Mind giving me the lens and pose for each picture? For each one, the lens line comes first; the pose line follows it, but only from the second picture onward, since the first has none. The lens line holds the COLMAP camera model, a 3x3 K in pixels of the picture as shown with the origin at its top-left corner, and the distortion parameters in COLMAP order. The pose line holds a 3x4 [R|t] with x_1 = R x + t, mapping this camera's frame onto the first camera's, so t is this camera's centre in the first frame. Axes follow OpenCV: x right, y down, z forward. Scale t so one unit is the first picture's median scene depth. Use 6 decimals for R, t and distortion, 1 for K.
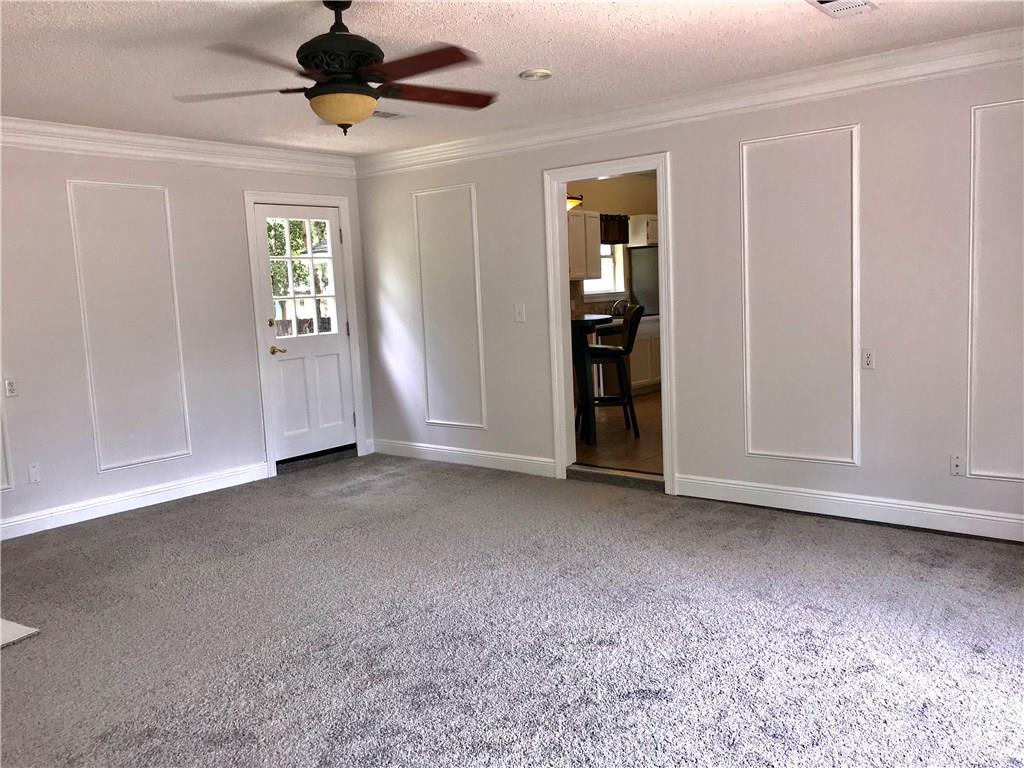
lens RADIAL K [[846.5, 0, 512.0], [0, 846.5, 384.0], [0, 0, 1]] dist [0.051662, -0.058621]
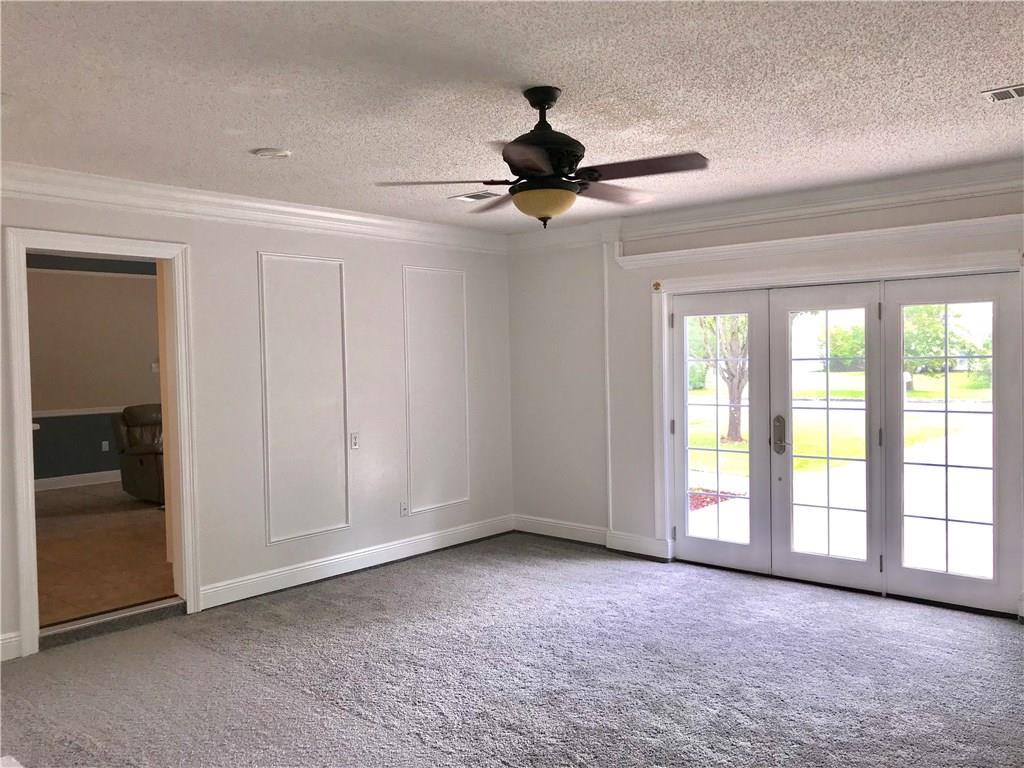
lens RADIAL K [[846.5, 0, 512.0], [0, 846.5, 384.0], [0, 0, 1]] dist [0.051662, -0.058621]
pose [[0.037305, 0.009314, 0.999261, -0.824690], [0.132278, 0.991111, -0.014176, -0.063152], [-0.990510, 0.132709, 0.035741, 0.690260]]
